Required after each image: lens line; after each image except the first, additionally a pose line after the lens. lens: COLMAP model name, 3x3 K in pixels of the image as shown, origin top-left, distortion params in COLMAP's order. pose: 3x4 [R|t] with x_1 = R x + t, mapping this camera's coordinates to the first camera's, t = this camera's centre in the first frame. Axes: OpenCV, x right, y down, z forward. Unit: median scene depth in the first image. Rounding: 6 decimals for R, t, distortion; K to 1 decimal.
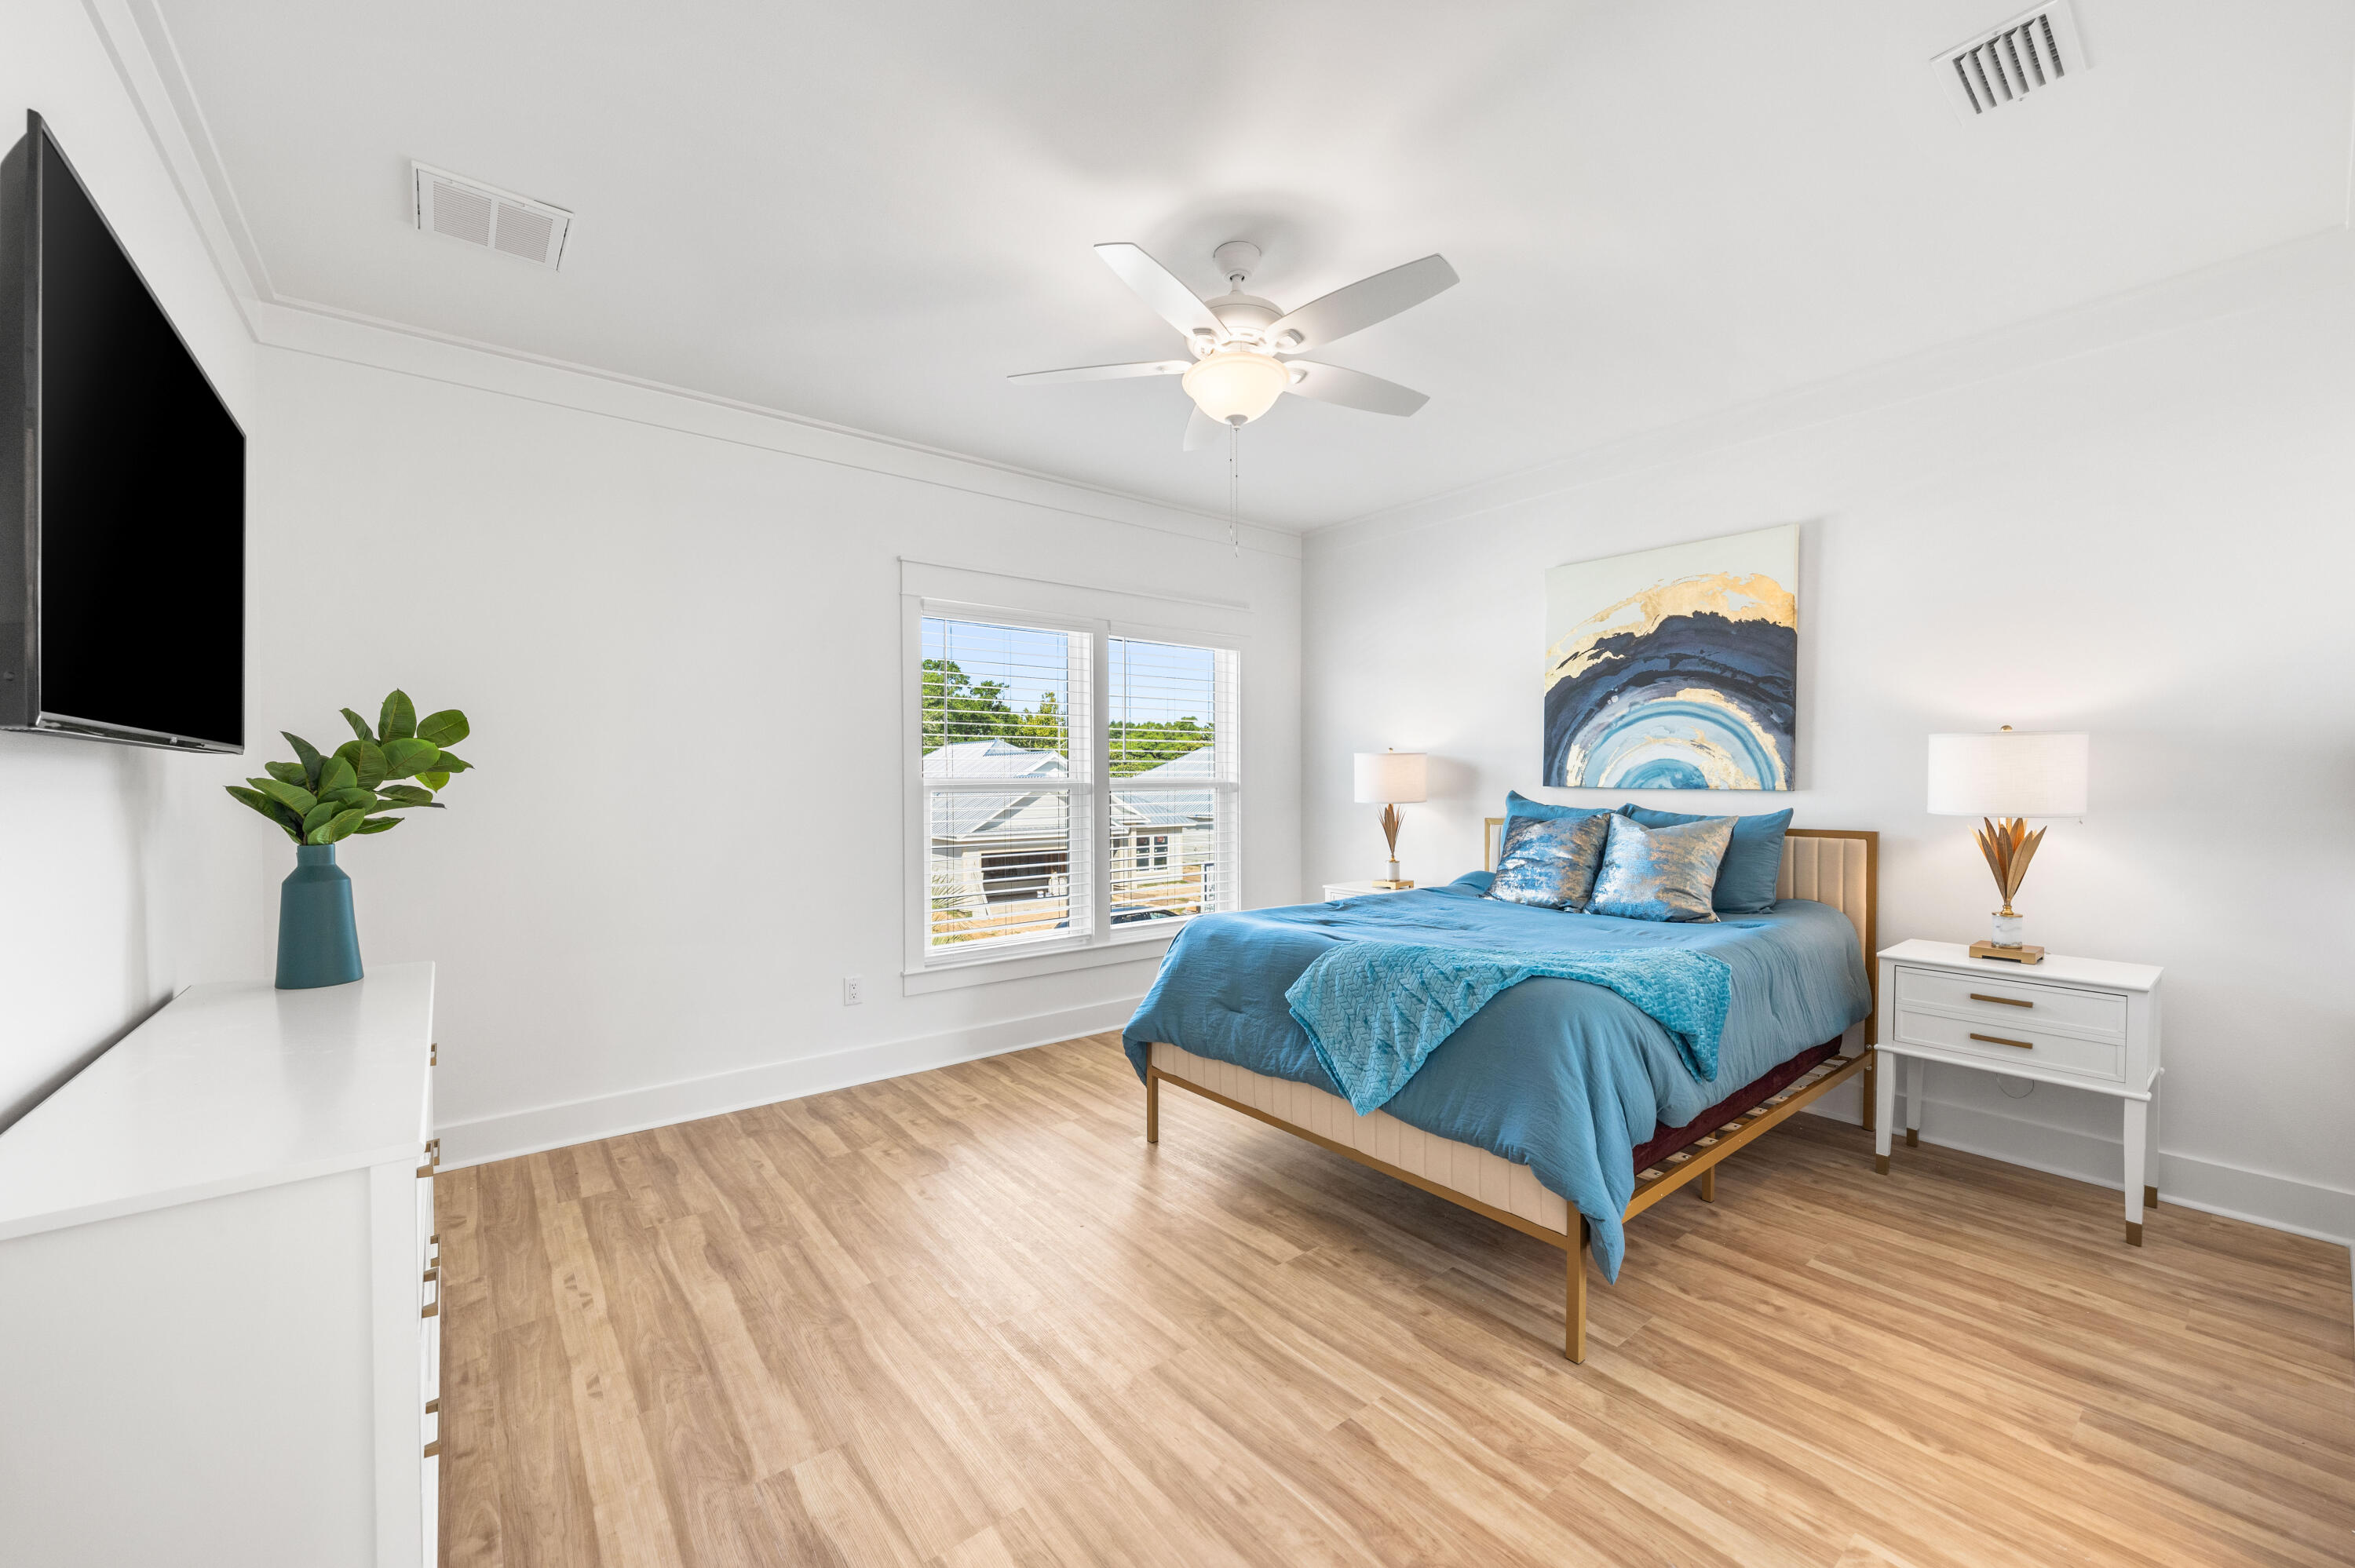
lens RADIAL K [[914.9, 0, 1177.5], [0, 914.9, 784.0], [0, 0, 1]] dist [-0.000012, -0.000006]
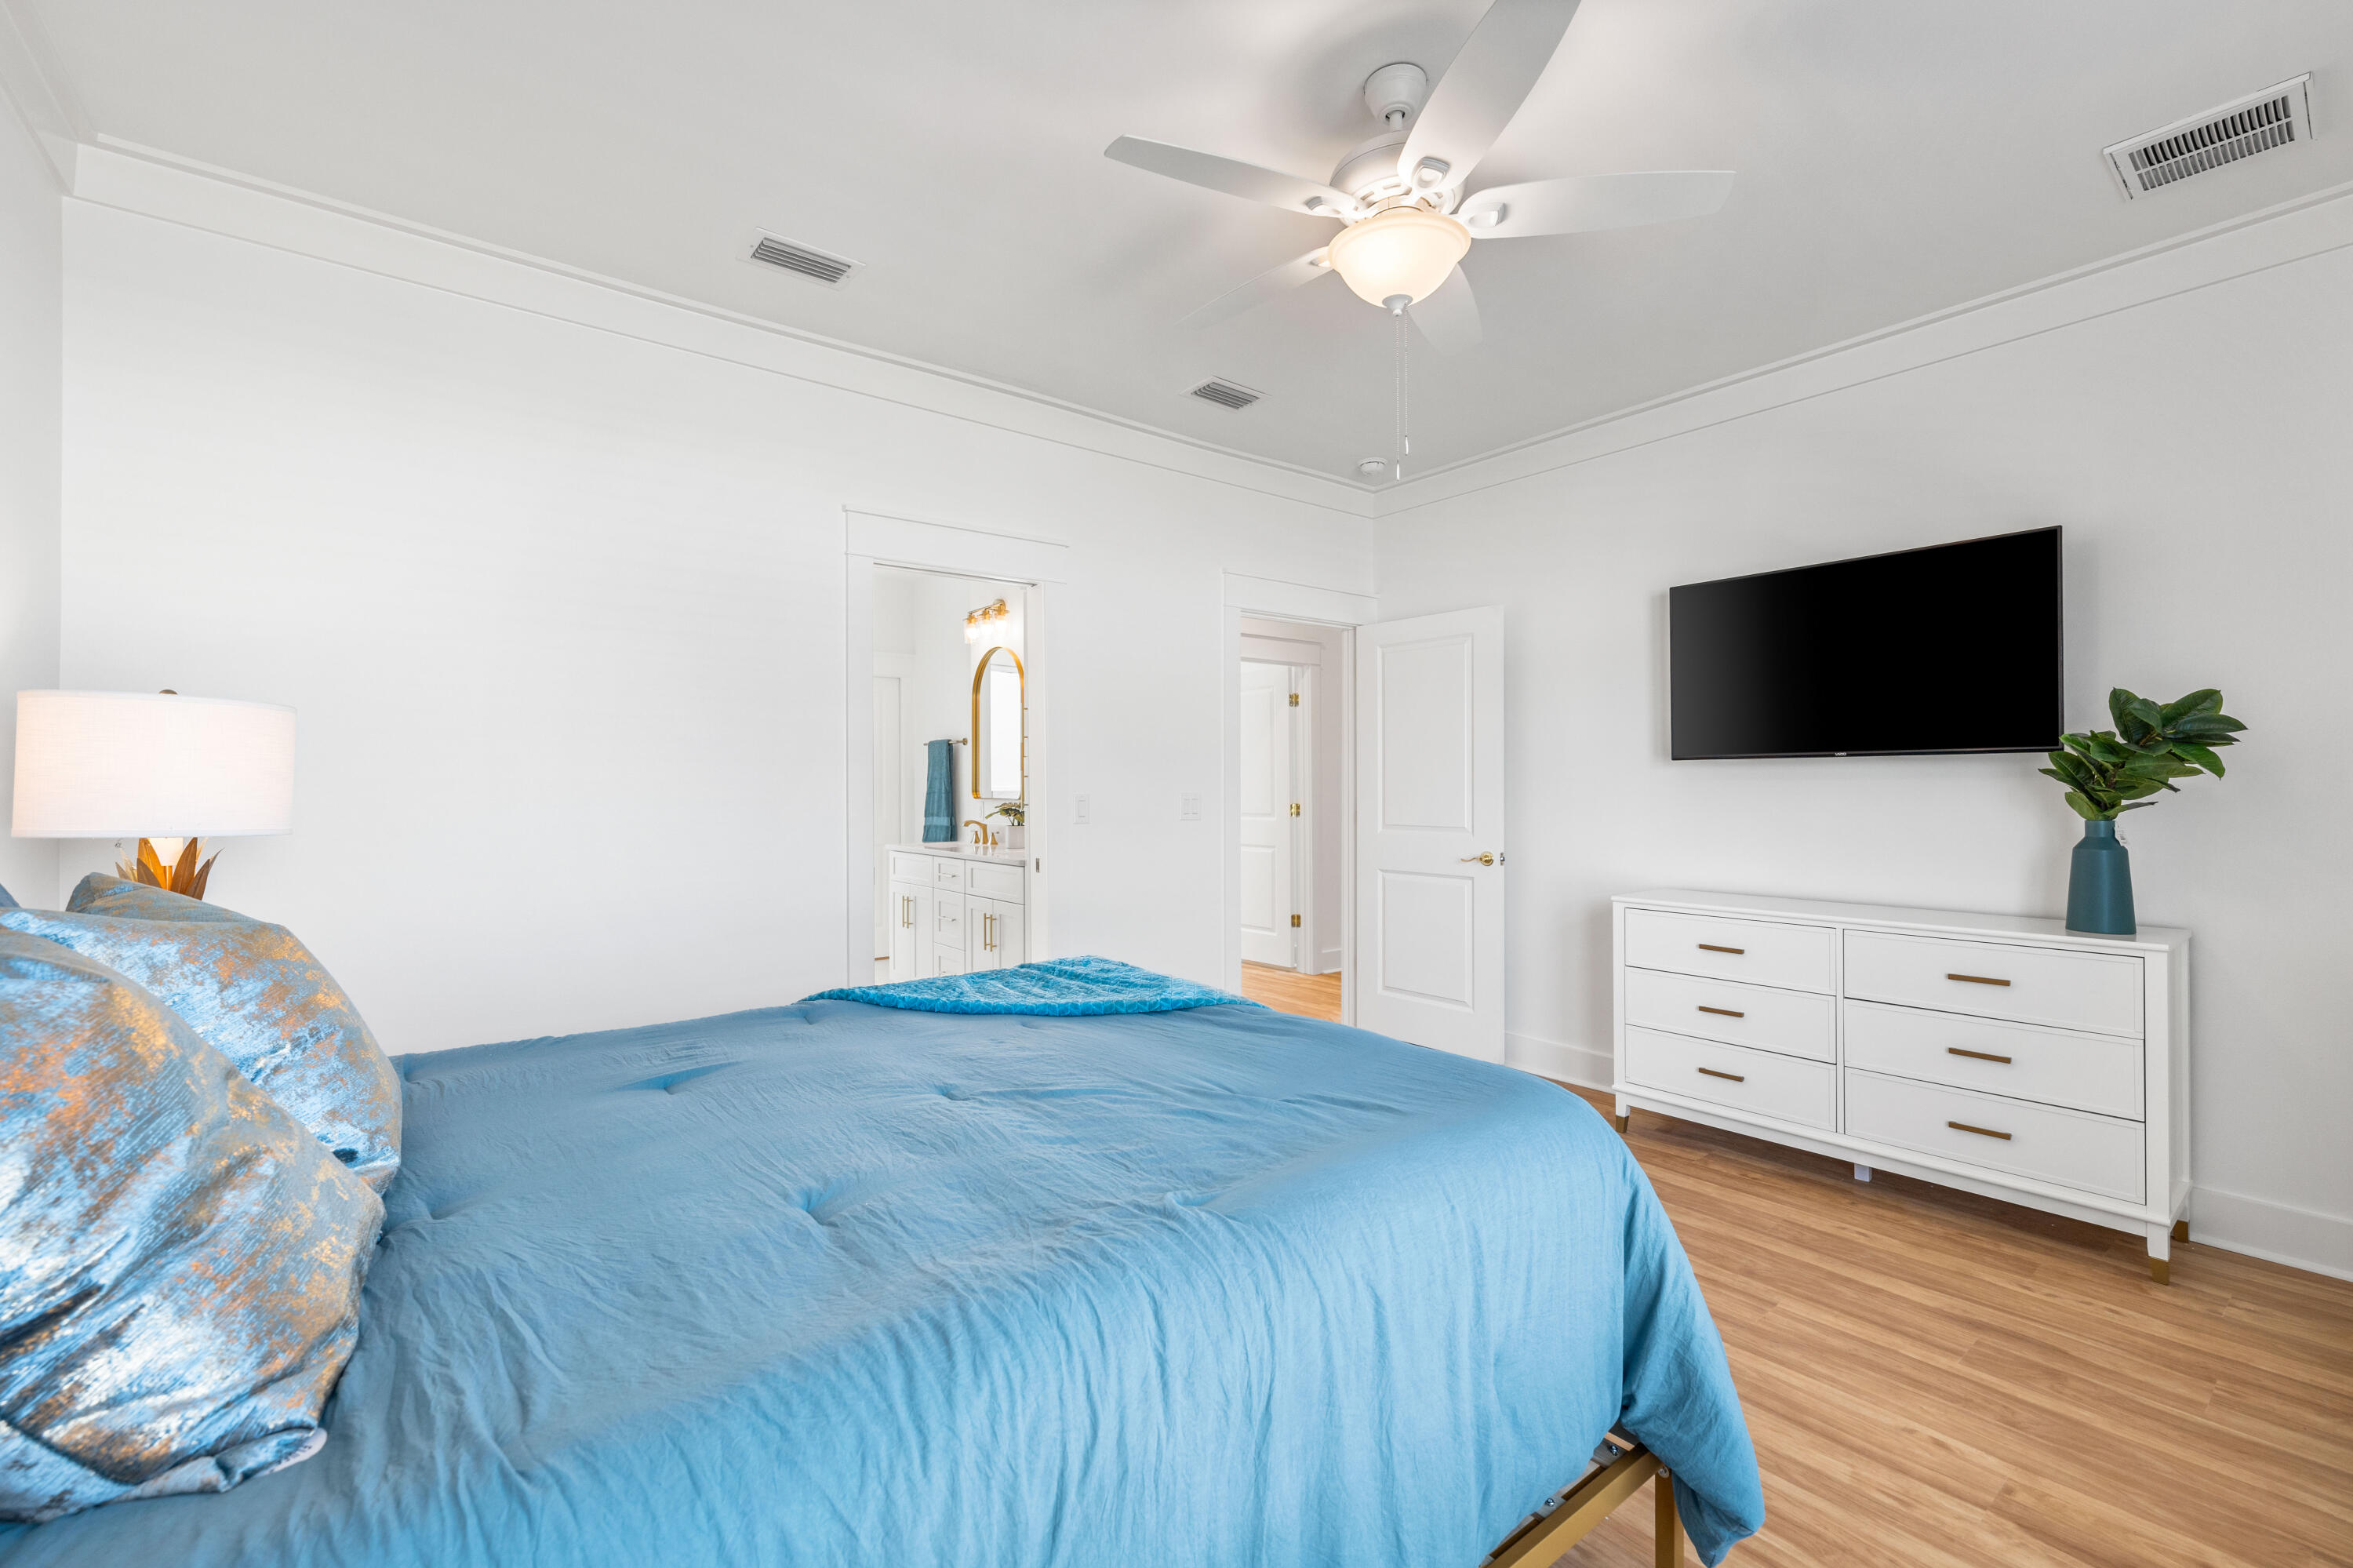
lens RADIAL K [[995.5, 0, 1176.5], [0, 995.5, 784.0], [0, 0, 1]] dist [0.000091, 0.000013]
pose [[-0.999991, 0.003809, 0.001860, 0.308587], [0.003818, 0.999979, 0.005217, 0.002971], [-0.001841, 0.005224, -0.999985, 2.255665]]
